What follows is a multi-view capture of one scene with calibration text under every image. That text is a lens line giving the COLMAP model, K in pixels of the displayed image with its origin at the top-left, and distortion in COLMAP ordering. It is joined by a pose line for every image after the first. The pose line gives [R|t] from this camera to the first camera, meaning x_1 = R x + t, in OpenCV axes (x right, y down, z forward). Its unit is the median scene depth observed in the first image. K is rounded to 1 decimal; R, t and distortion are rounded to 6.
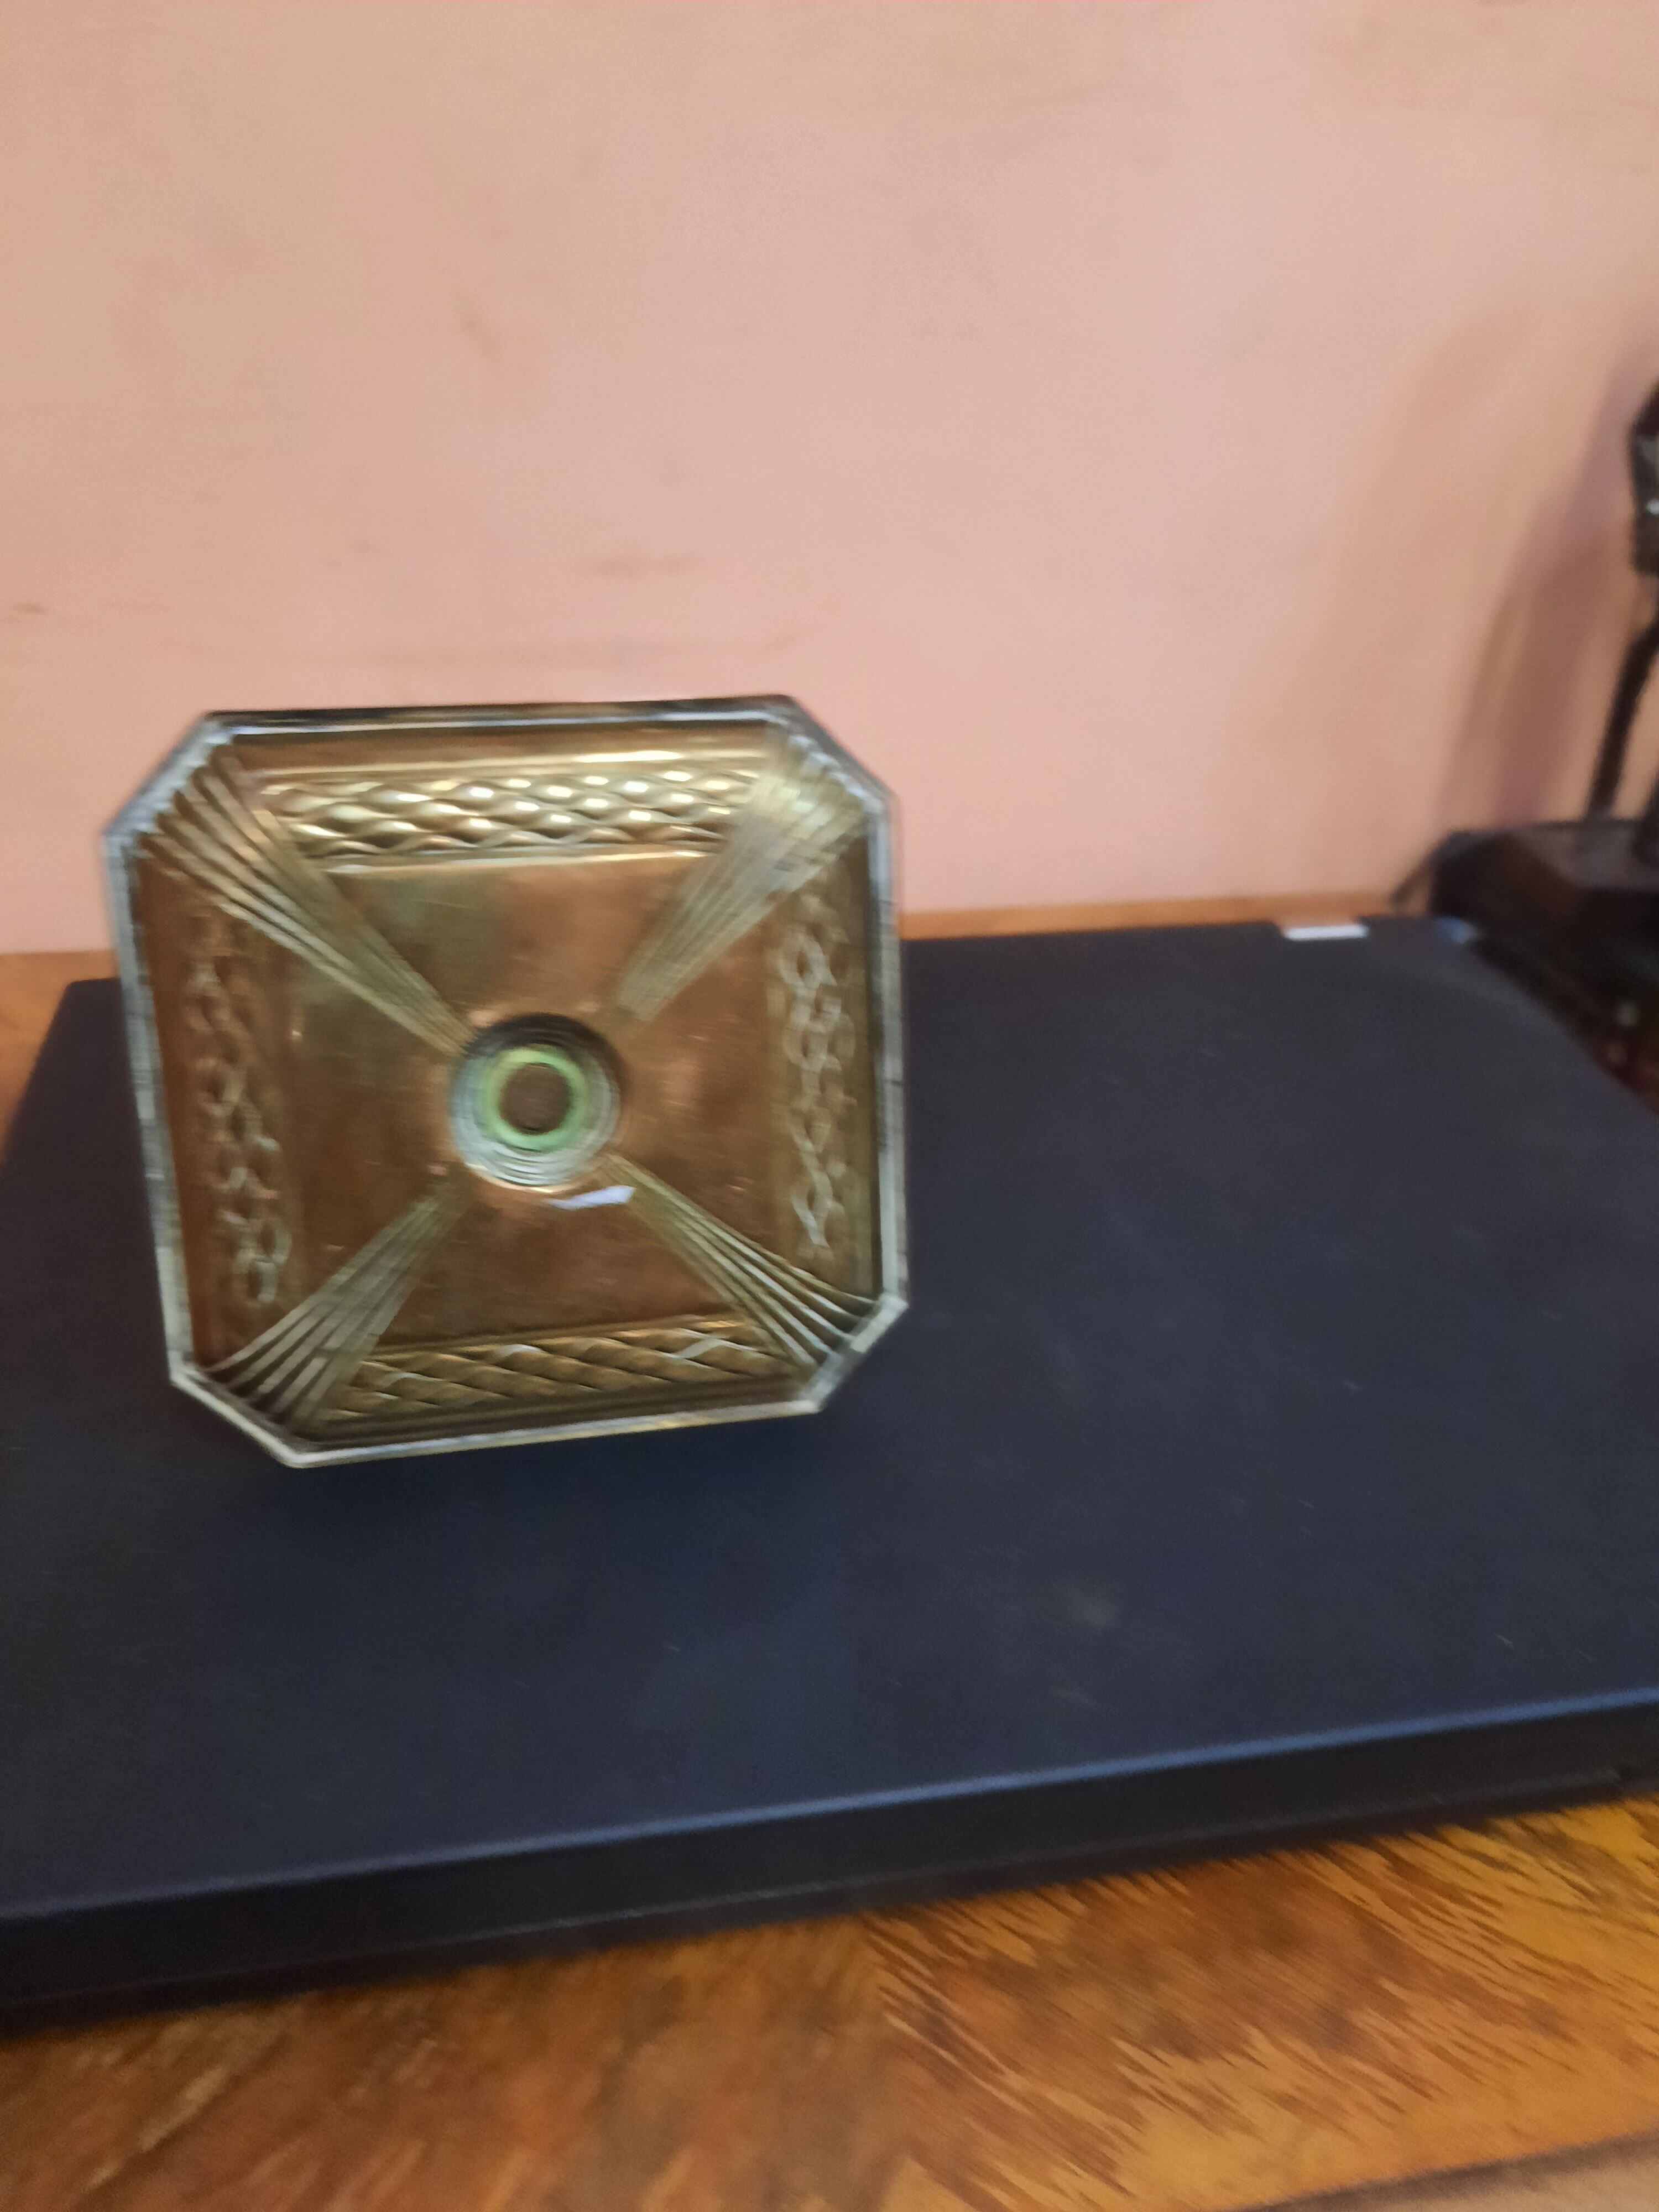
lens RADIAL K [[1715.7, 0, 830.5], [0, 1715.7, 1096.8], [0, 0, 1]] dist [0.067480, -0.188371]
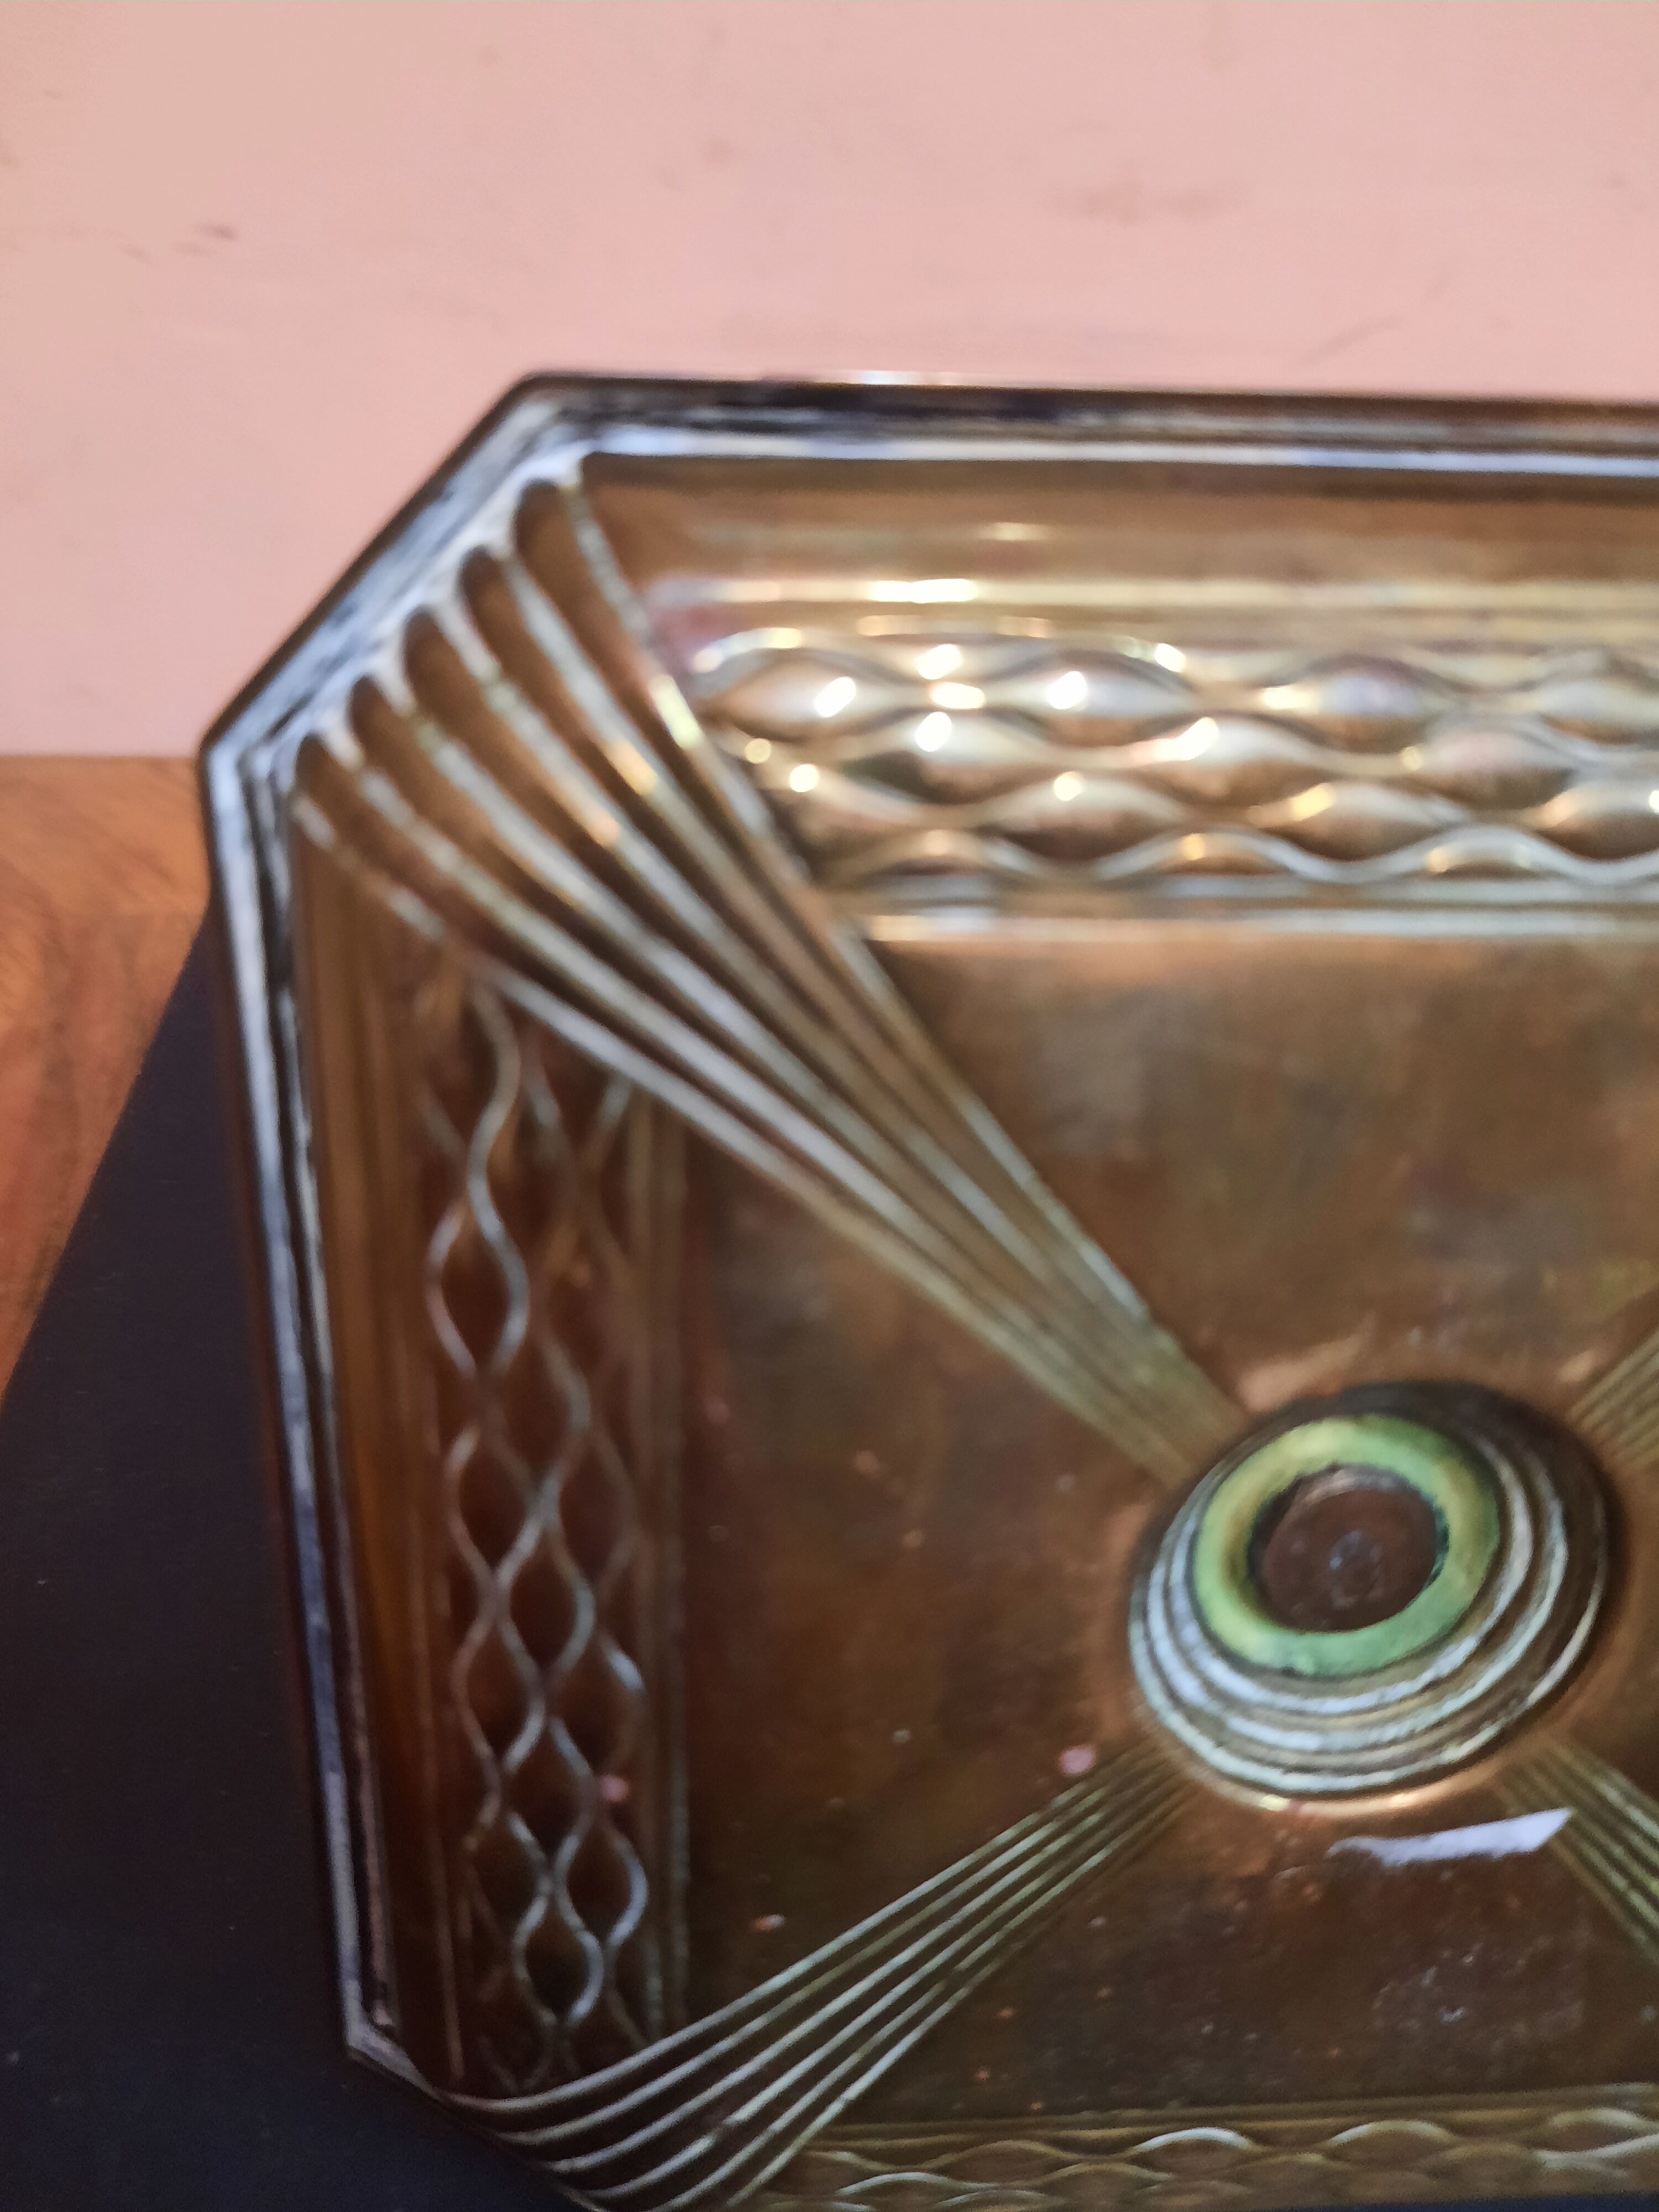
lens RADIAL K [[1715.7, 0, 830.5], [0, 1715.7, 1096.8], [0, 0, 1]] dist [0.067480, -0.188371]
pose [[0.989420, 0.098970, -0.106079, -0.256772], [-0.082741, 0.985556, 0.147764, -0.142299], [0.119171, -0.137423, 0.983317, 0.671415]]
